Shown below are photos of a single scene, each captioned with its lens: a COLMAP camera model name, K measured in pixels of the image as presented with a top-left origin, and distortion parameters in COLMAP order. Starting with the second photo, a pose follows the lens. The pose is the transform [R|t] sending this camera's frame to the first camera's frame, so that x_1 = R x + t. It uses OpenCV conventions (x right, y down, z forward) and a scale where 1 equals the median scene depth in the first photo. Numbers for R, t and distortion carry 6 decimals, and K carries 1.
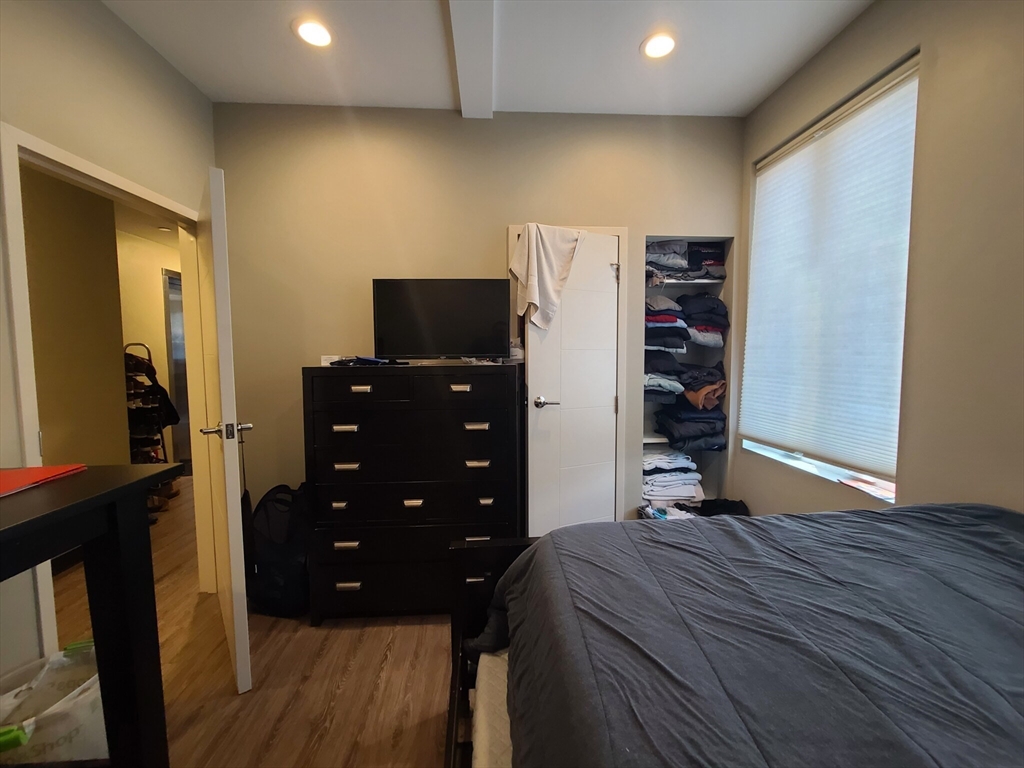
lens RADIAL K [[422.3, 0, 521.3], [0, 422.3, 378.5], [0, 0, 1]] dist [-0.000836, -0.000668]
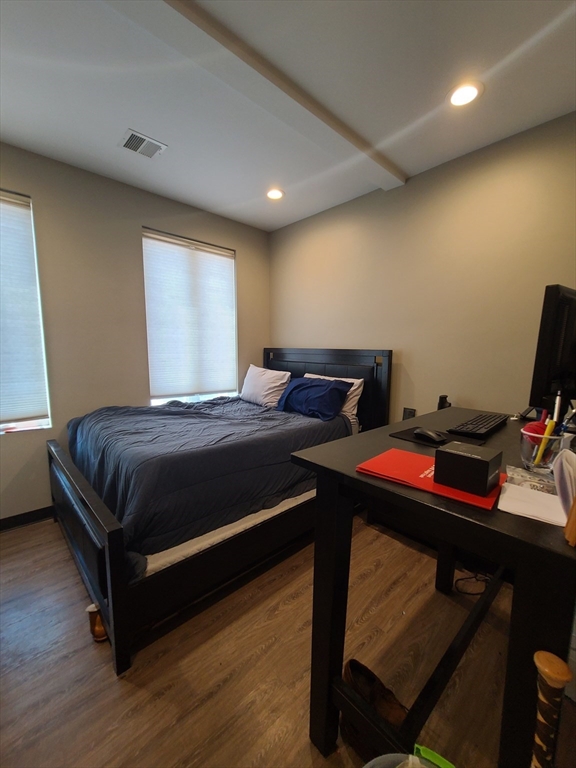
lens RADIAL K [[316.7, 0, 288.0], [0, 316.7, 384.0], [0, 0, 1]] dist [-0.000836, -0.000668]
pose [[-0.625653, -0.079152, 0.776076, -1.078278], [0.047415, 0.989141, 0.139108, -0.073579], [-0.778659, 0.123831, -0.615106, 1.129643]]
